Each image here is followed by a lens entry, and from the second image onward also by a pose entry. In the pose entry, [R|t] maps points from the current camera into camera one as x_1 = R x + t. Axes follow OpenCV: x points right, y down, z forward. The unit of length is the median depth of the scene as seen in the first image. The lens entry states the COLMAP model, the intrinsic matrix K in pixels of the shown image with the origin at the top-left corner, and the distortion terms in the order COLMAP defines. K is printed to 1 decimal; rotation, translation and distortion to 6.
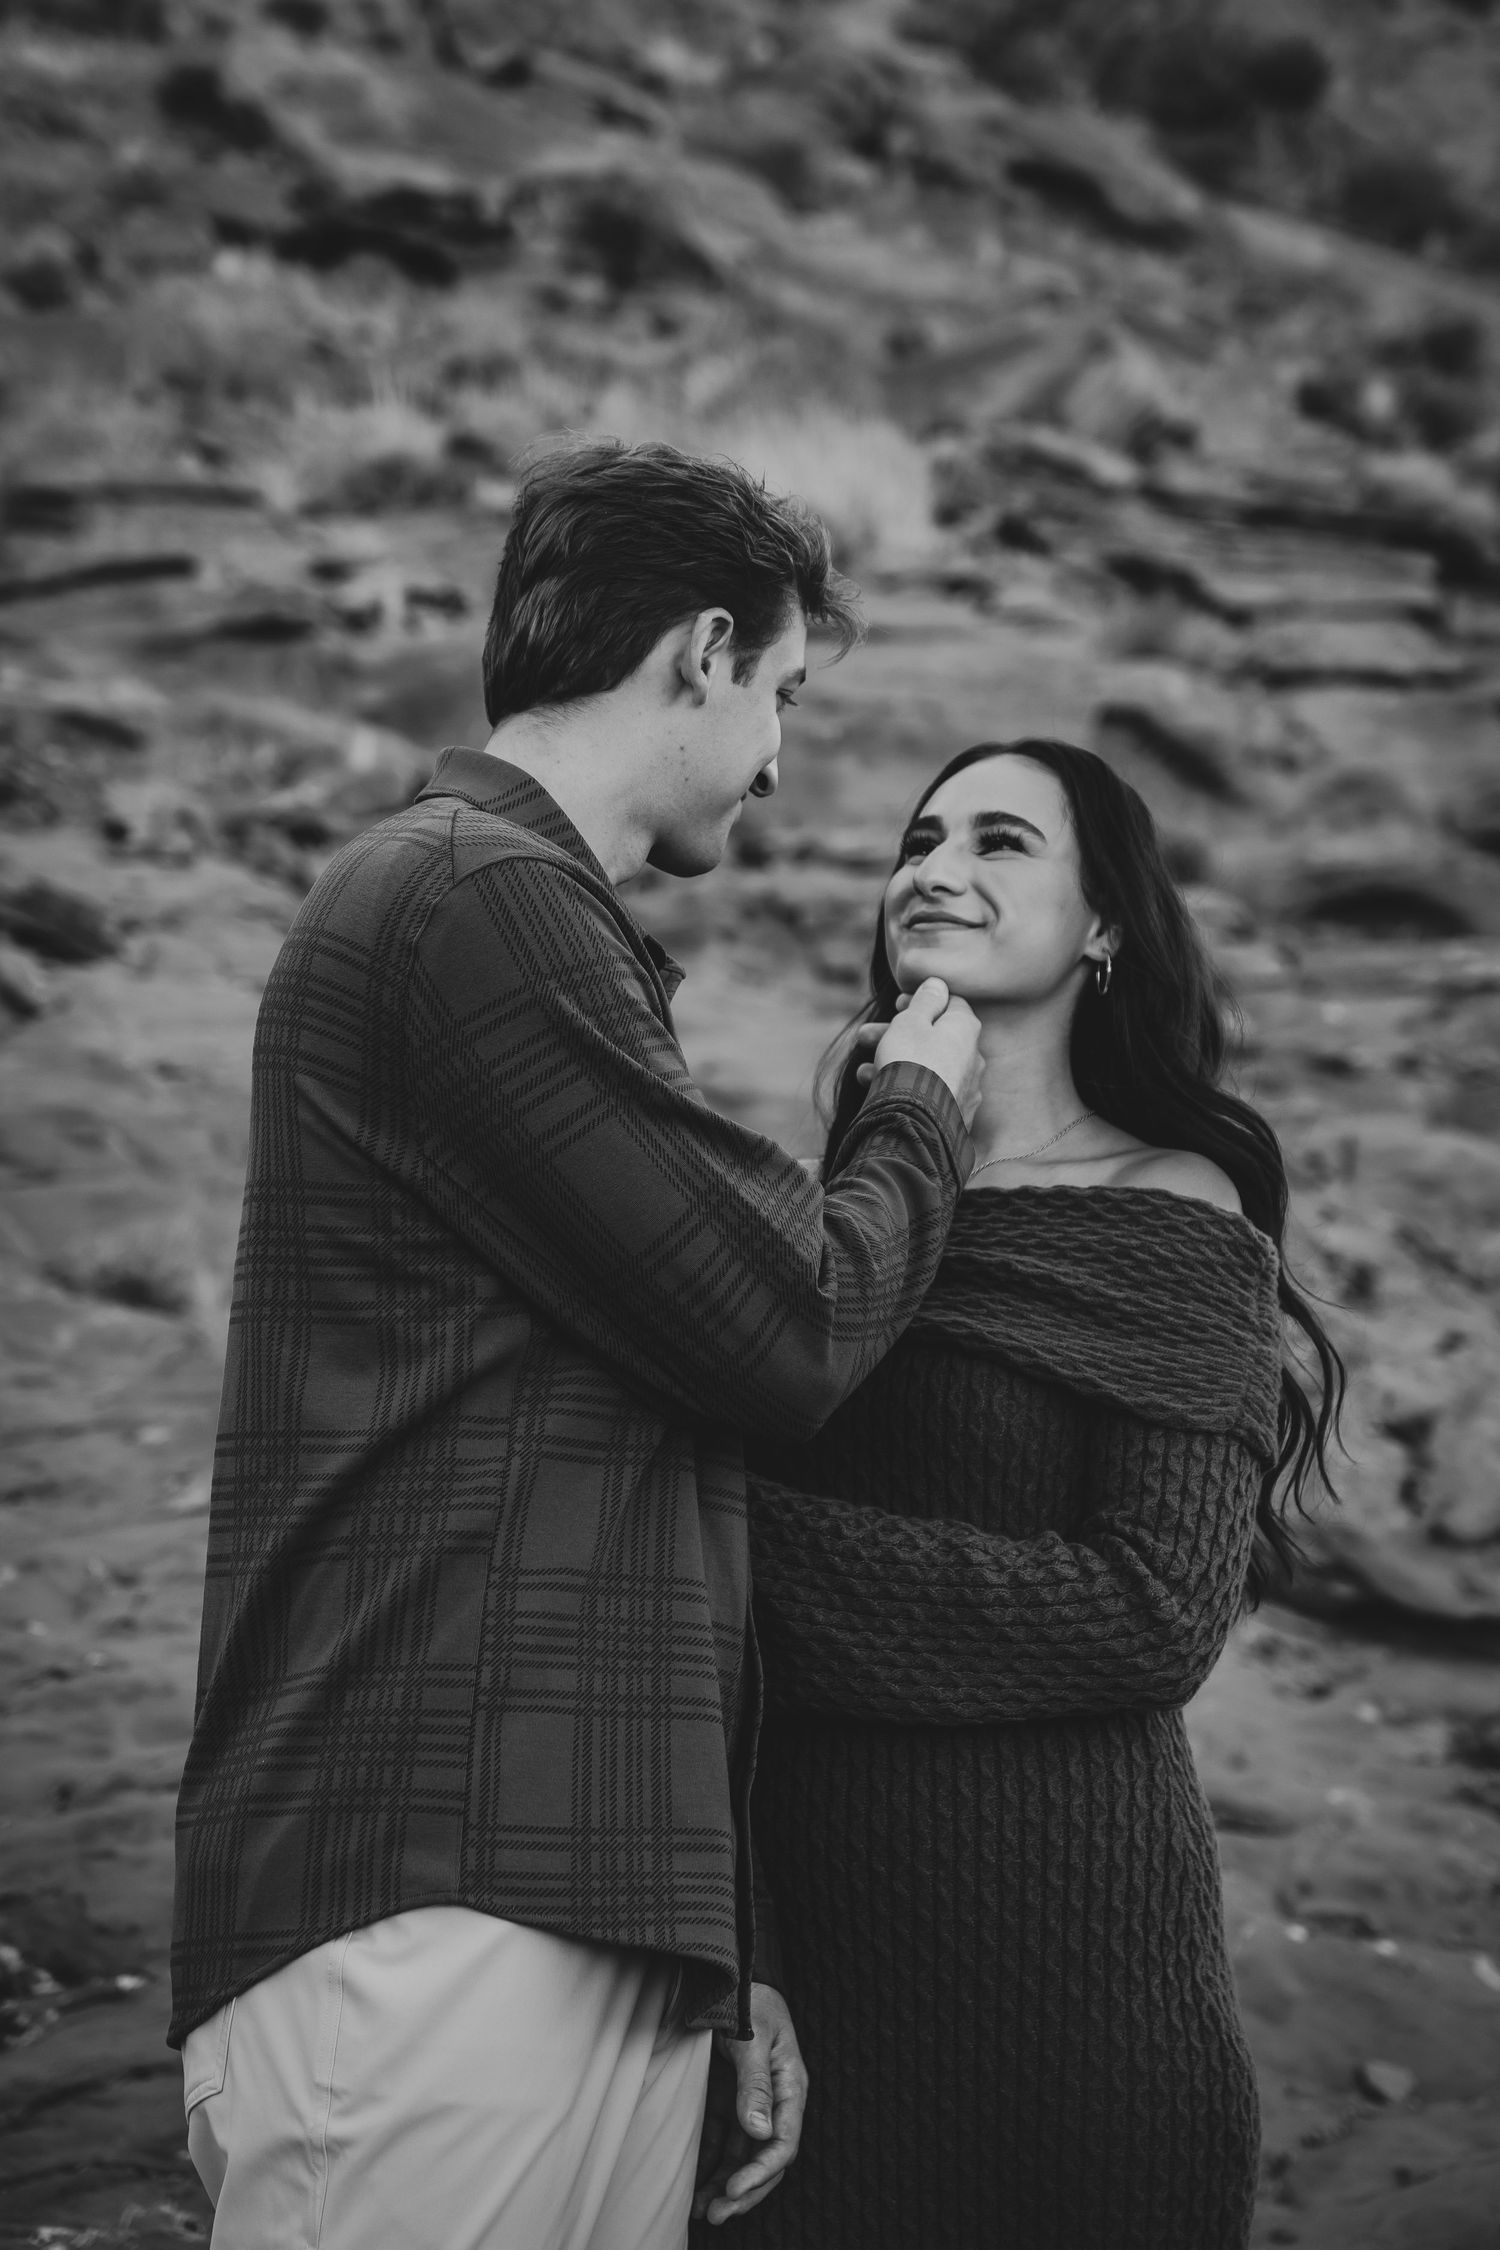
lens RADIAL K [[4942.8, 0, 783.3], [0, 4942.8, 1120.7], [0, 0, 1]] dist [0.268787, 0.732650]
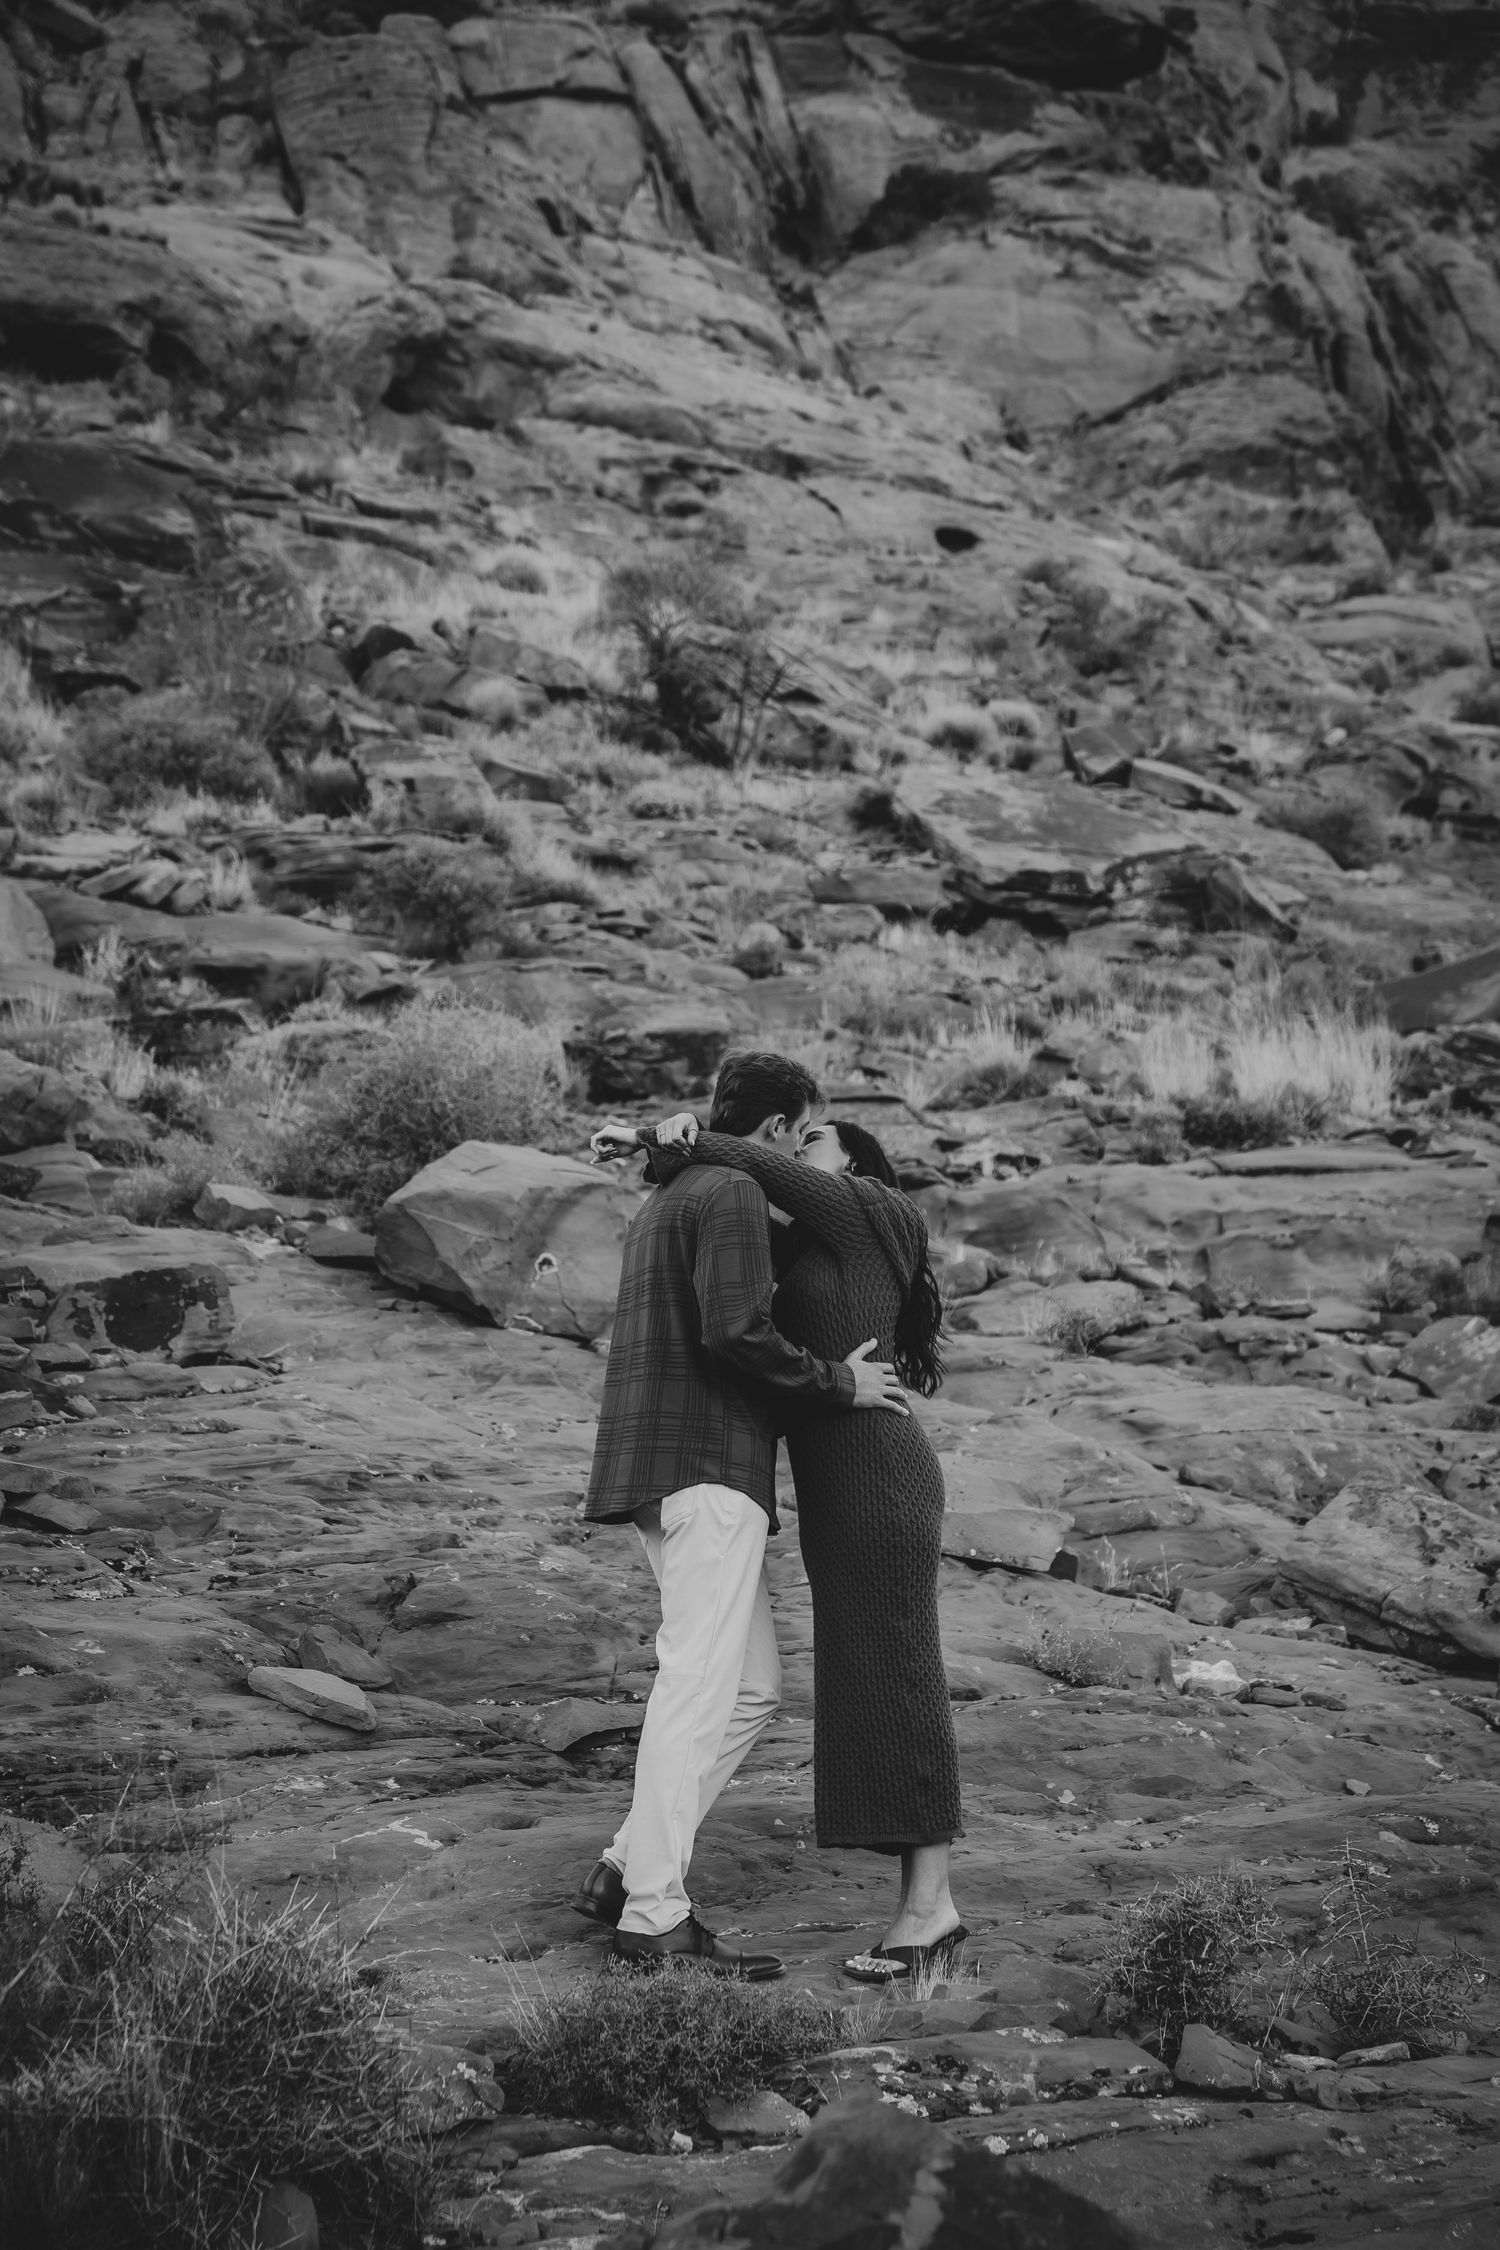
lens RADIAL K [[4836.1, 0, 750.0], [0, 4836.1, 1125.0], [0, 0, 1]] dist [0.305632, 0.321484]
pose [[0.986692, -0.046616, -0.155778, 0.052253], [0.027198, 0.991843, -0.124530, 0.042190], [0.160312, 0.118636, 0.979911, -0.287993]]
